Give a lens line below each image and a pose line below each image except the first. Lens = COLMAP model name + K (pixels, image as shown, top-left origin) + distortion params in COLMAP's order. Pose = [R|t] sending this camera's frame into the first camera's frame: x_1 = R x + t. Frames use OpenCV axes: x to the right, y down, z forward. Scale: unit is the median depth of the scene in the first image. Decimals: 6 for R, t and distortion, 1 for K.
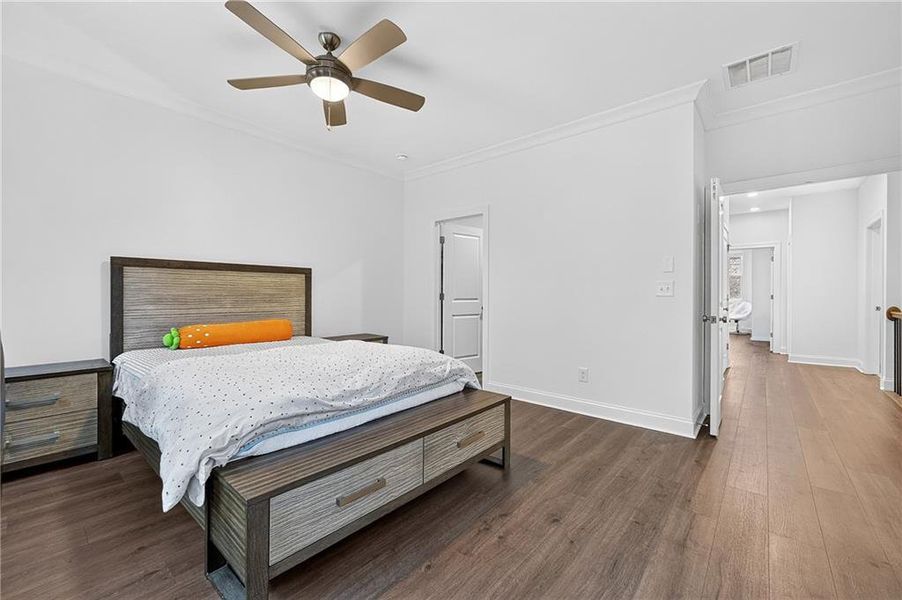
lens RADIAL K [[367.6, 0, 453.0], [0, 367.6, 296.3], [0, 0, 1]] dist [0.001360, -0.000844]
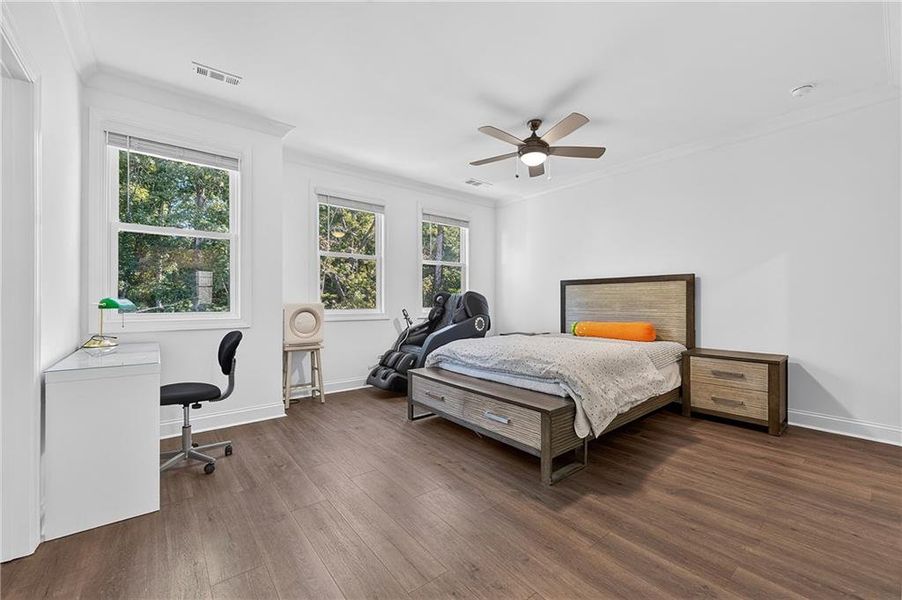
lens RADIAL K [[367.6, 0, 453.6], [0, 367.6, 302.2], [0, 0, 1]] dist [0.001360, -0.000844]
pose [[-0.184027, -0.001055, -0.982921, 1.012144], [-0.009385, 0.999956, 0.000684, 0.003319], [0.982876, 0.009350, -0.184029, 0.853511]]
